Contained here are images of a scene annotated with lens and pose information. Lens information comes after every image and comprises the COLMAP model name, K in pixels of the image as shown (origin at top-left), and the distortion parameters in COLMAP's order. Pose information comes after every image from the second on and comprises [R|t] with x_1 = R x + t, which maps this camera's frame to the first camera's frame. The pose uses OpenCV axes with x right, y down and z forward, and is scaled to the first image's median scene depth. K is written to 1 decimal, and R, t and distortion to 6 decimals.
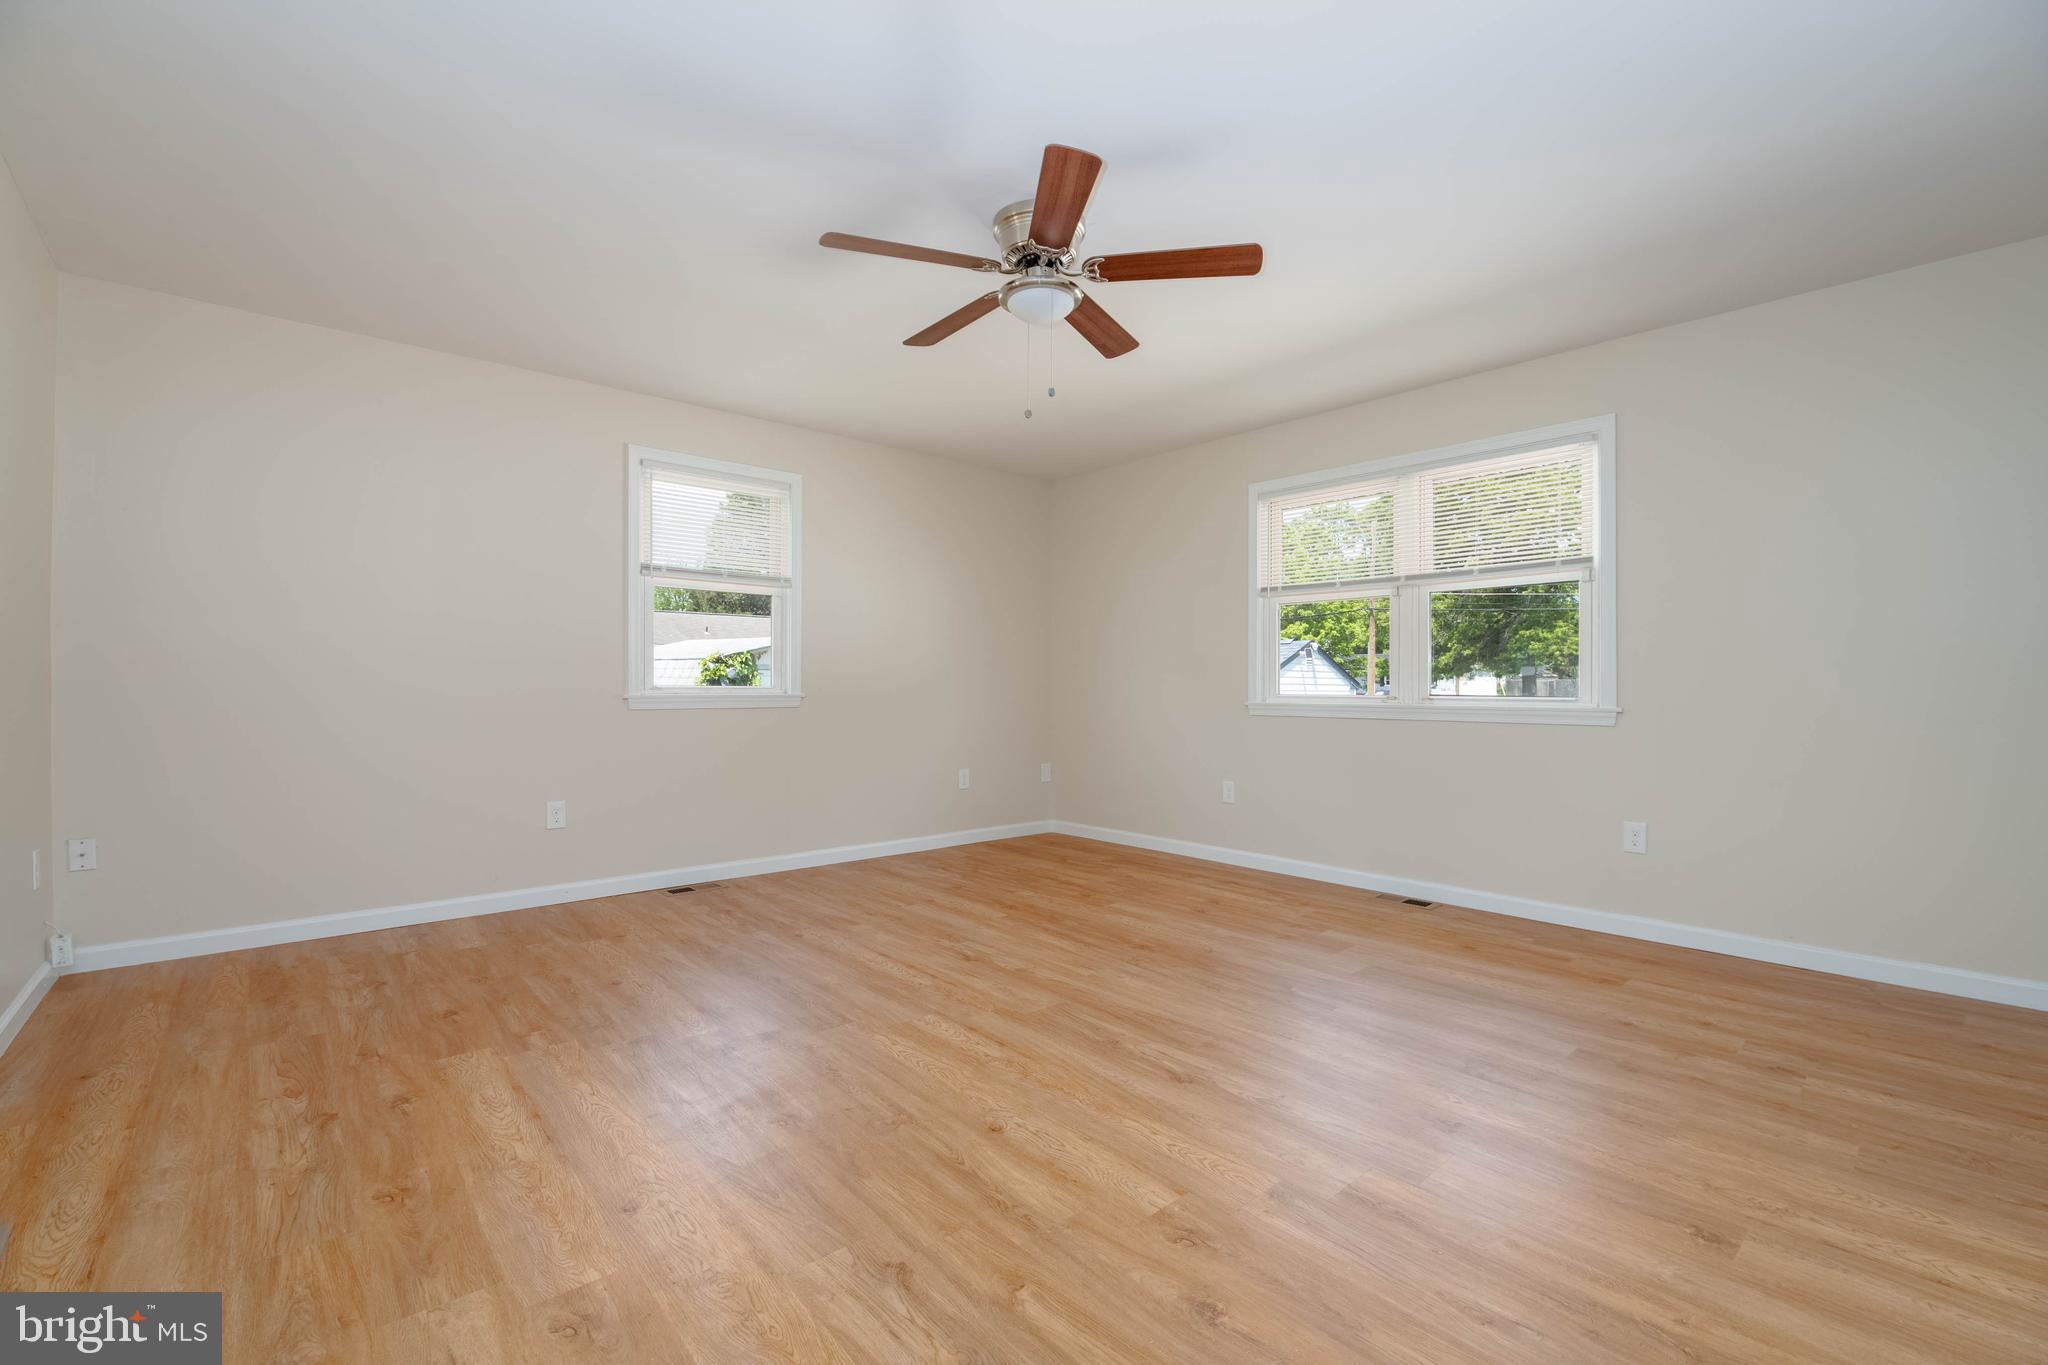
lens RADIAL K [[869.6, 0, 1032.6], [0, 869.6, 683.6], [0, 0, 1]] dist [-0.006632, -0.006433]
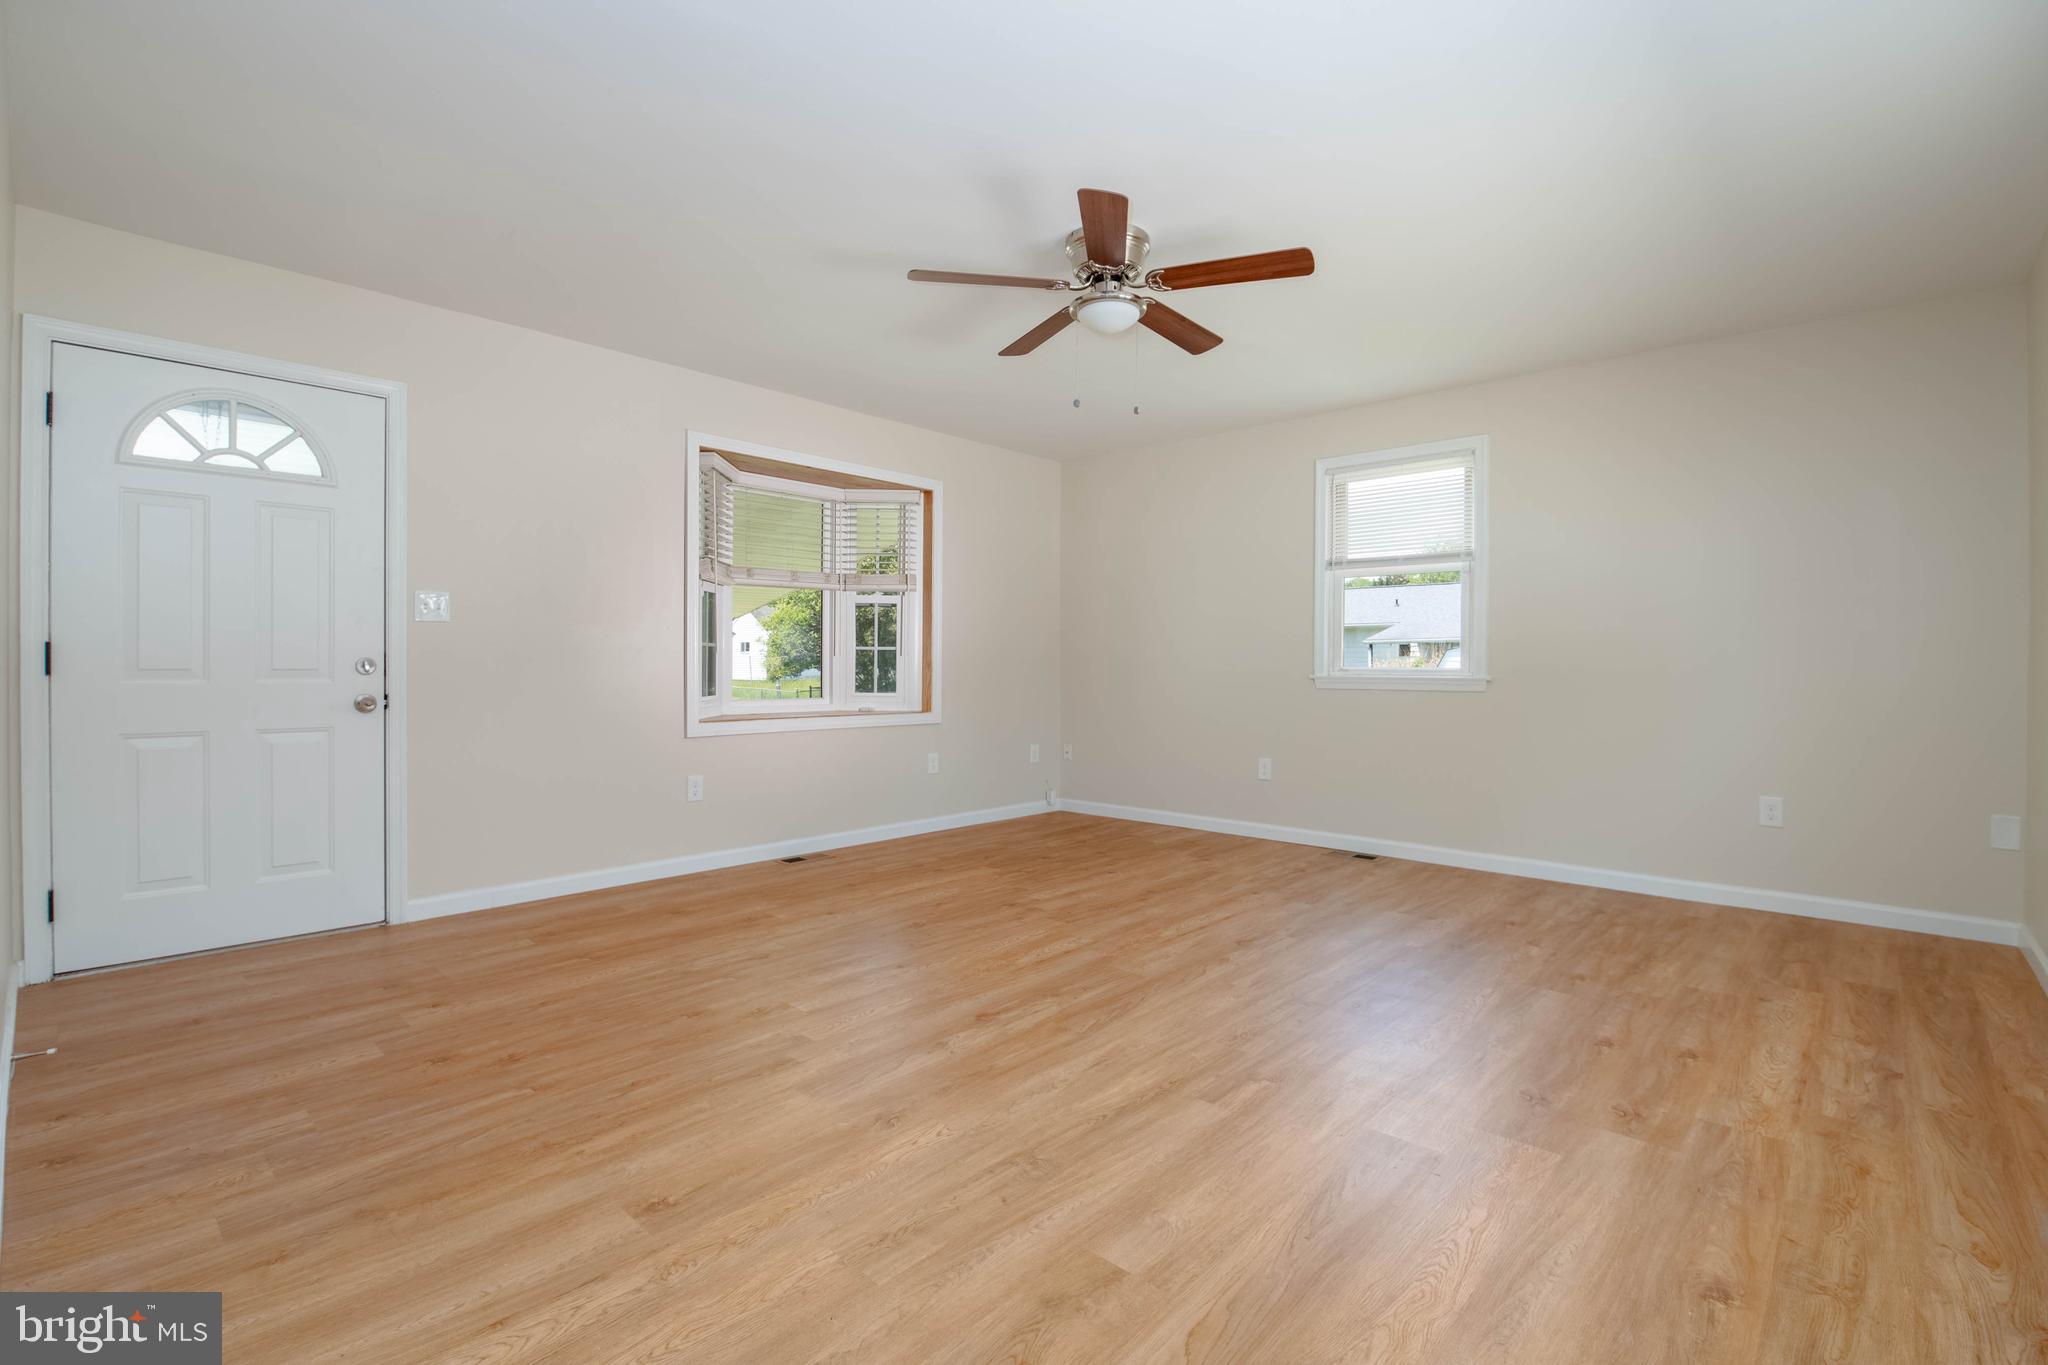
lens RADIAL K [[910.4, 0, 1032.6], [0, 910.4, 663.8], [0, 0, 1]] dist [-0.001902, -0.008105]
pose [[0.105154, -0.004611, -0.994445, 1.139104], [-0.000640, 0.999989, -0.004704, 0.005243], [0.994456, 0.001131, 0.105150, 0.795053]]
